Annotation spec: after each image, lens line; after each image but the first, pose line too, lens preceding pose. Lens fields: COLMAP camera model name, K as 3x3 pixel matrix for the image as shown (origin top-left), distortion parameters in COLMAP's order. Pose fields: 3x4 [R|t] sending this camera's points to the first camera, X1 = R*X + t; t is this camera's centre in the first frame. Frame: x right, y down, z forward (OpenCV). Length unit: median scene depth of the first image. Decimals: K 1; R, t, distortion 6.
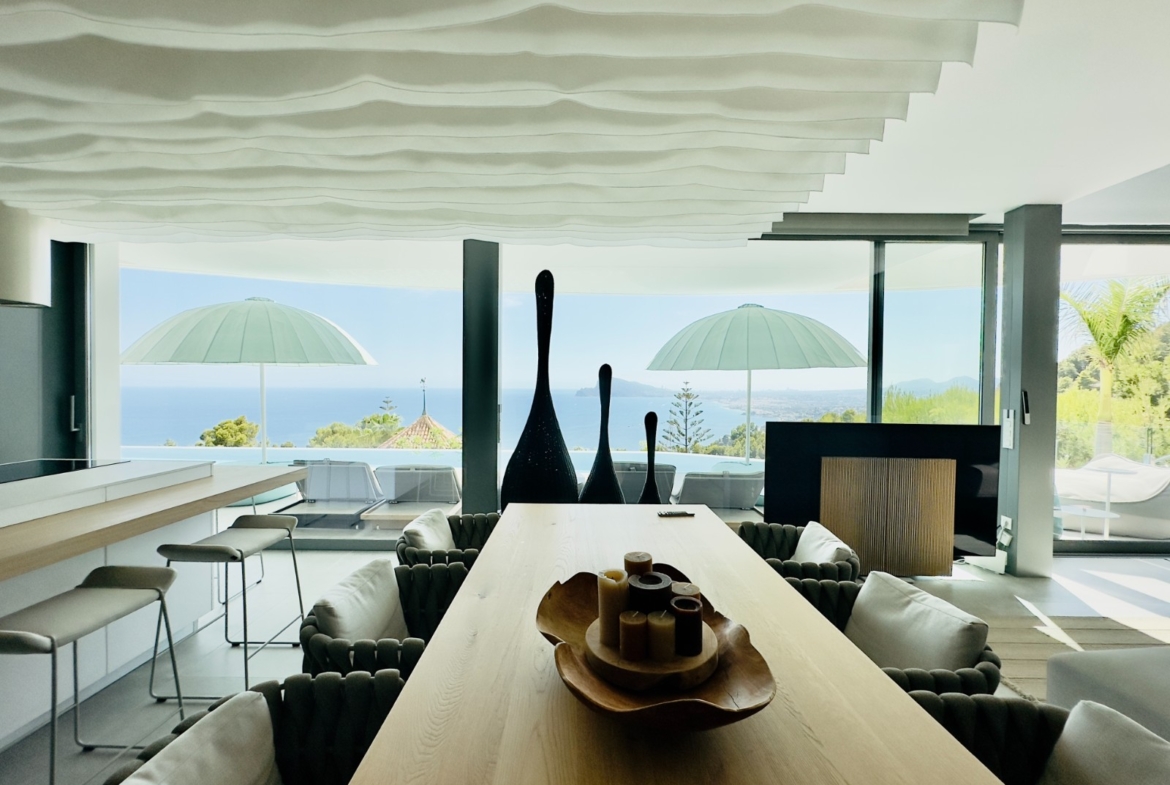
lens RADIAL K [[480.0, 0, 576.7], [0, 480.0, 398.2], [0, 0, 1]] dist [-0.010780, -0.000261]
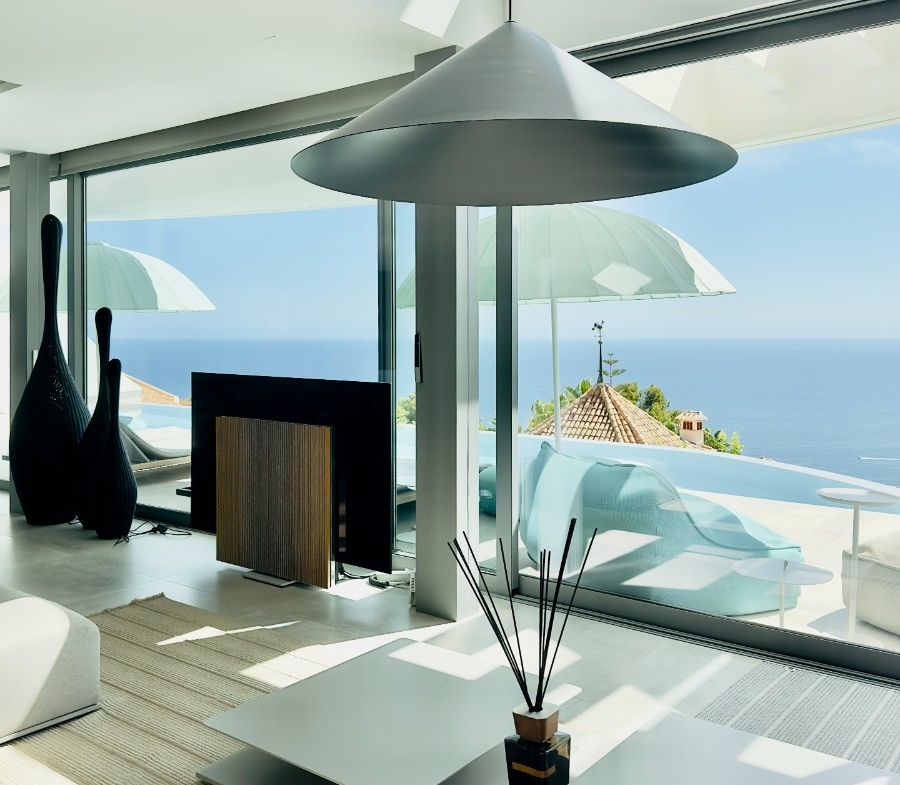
lens RADIAL K [[885.6, 0, 476.8], [0, 885.6, 392.3], [0, 0, 1]] dist [0.059017, -0.004121]
pose [[0.804907, 0.031840, -0.592547, 1.637740], [-0.008989, 0.999099, 0.041474, 0.012904], [0.593333, -0.028056, 0.804468, 0.010129]]
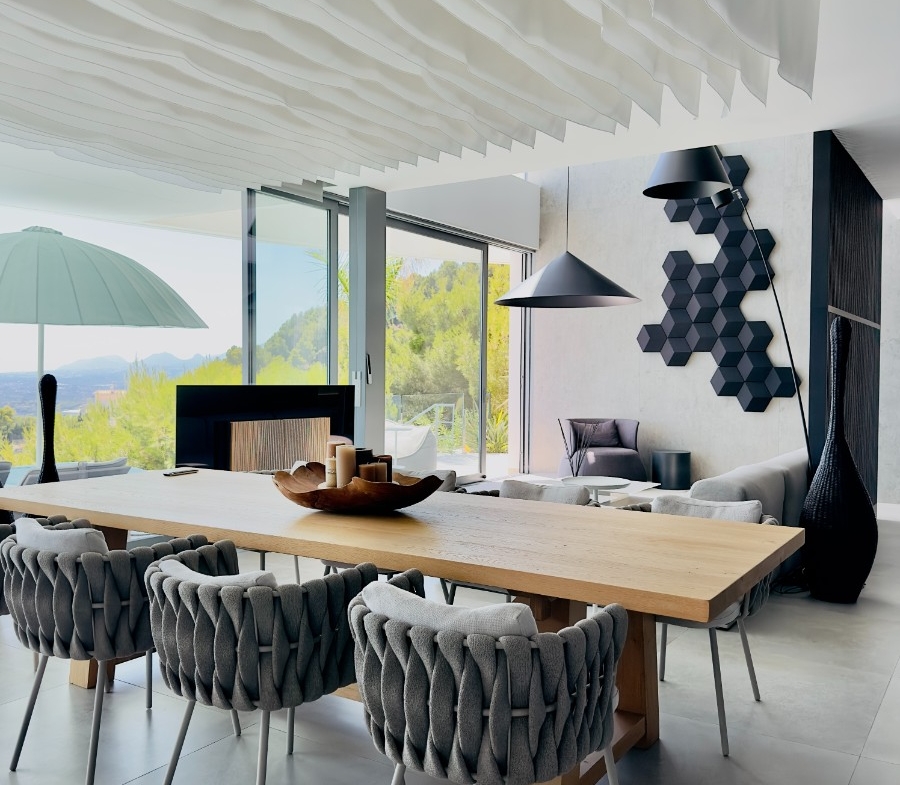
lens RADIAL K [[819.5, 0, 450.0], [0, 819.5, 392.5], [0, 0, 1]] dist [-0.000009, -0.000831]
pose [[0.542380, -0.020426, 0.839885, -0.526304], [0.013284, 0.999788, 0.015736, 0.043781], [-0.840028, 0.002622, 0.542537, -0.187740]]
